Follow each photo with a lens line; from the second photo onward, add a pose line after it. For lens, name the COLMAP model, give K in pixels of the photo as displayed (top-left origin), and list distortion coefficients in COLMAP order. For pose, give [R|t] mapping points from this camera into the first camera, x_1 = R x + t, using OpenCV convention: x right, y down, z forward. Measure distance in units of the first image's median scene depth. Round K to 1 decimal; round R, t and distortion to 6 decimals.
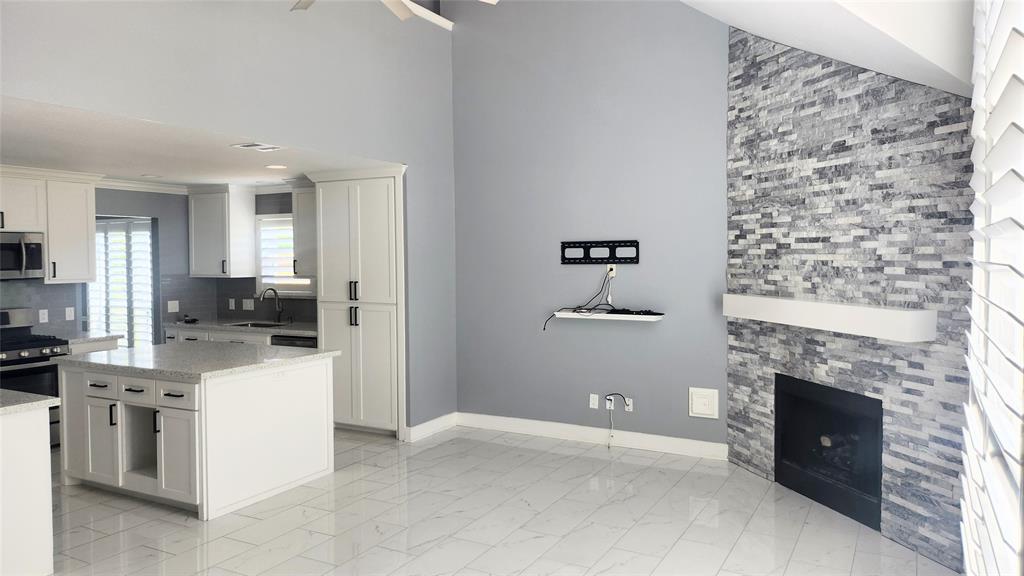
lens RADIAL K [[718.2, 0, 519.4], [0, 718.2, 284.5], [0, 0, 1]] dist [0.055841, -0.051894]
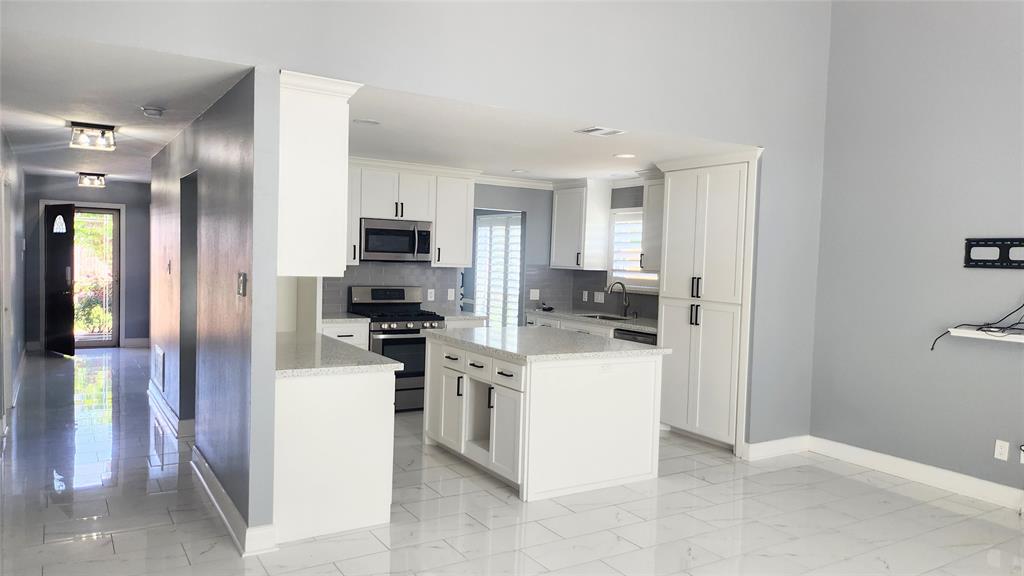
lens RADIAL K [[718.2, 0, 519.0], [0, 718.2, 291.9], [0, 0, 1]] dist [0.055841, -0.051894]
pose [[0.872060, 0.058196, -0.485926, 0.027124], [-0.056675, 0.998233, 0.017839, 0.013298], [0.486106, 0.011983, 0.873818, 0.095161]]
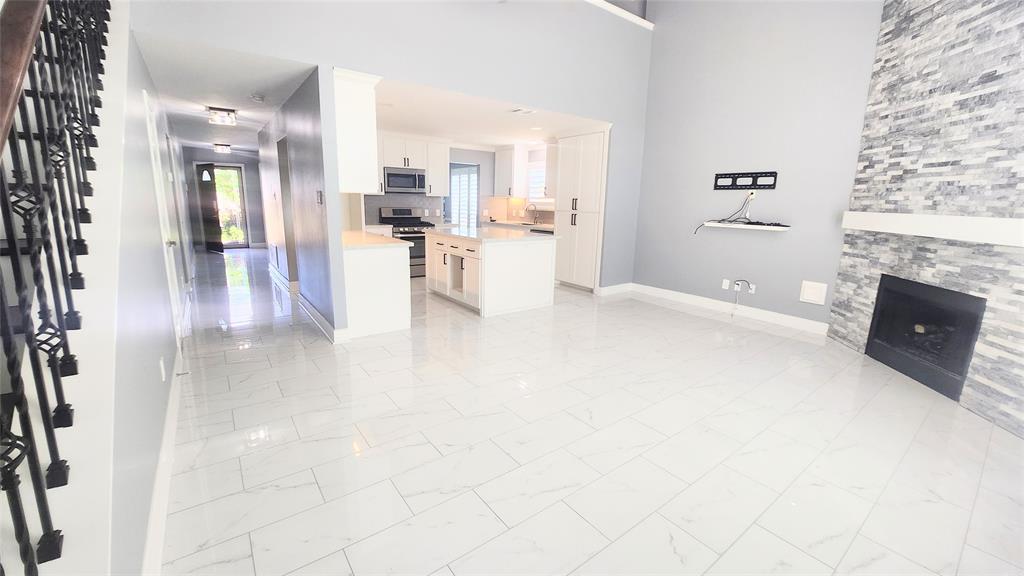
lens RADIAL K [[405.3, 0, 506.0], [0, 405.3, 283.9], [0, 0, 1]] dist [-0.020092, 0.001141]
pose [[0.905070, 0.112117, -0.410217, 0.039410], [-0.045592, 0.984643, 0.168522, 0.048769], [0.422812, -0.133822, 0.896282, 0.074909]]
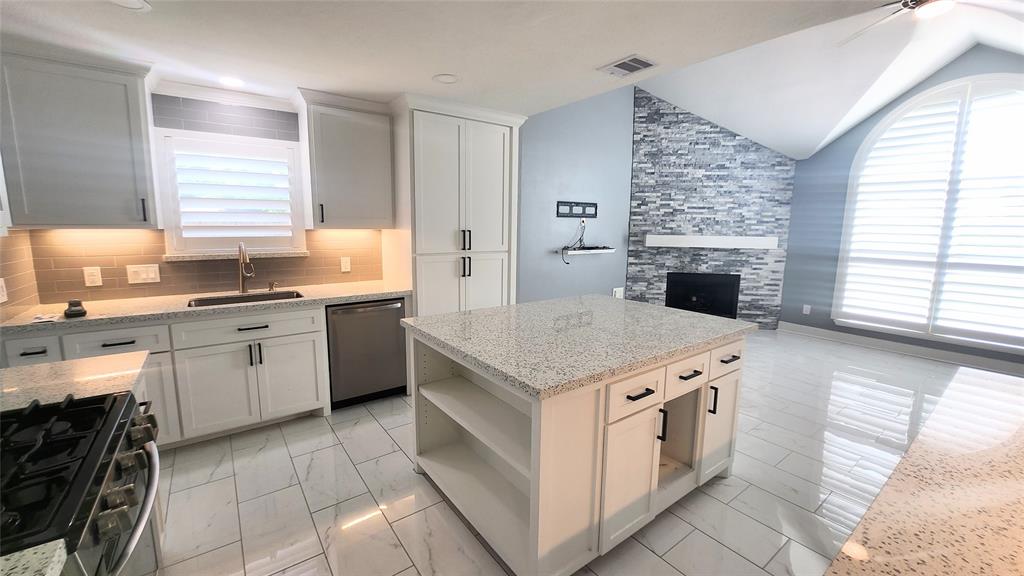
lens RADIAL K [[405.3, 0, 503.7], [0, 405.3, 286.0], [0, 0, 1]] dist [-0.020092, 0.001141]
pose [[0.432413, -0.124950, 0.892976, -0.842396], [0.024521, 0.991615, 0.126878, 0.002543], [-0.901342, -0.032967, 0.431851, 0.878742]]
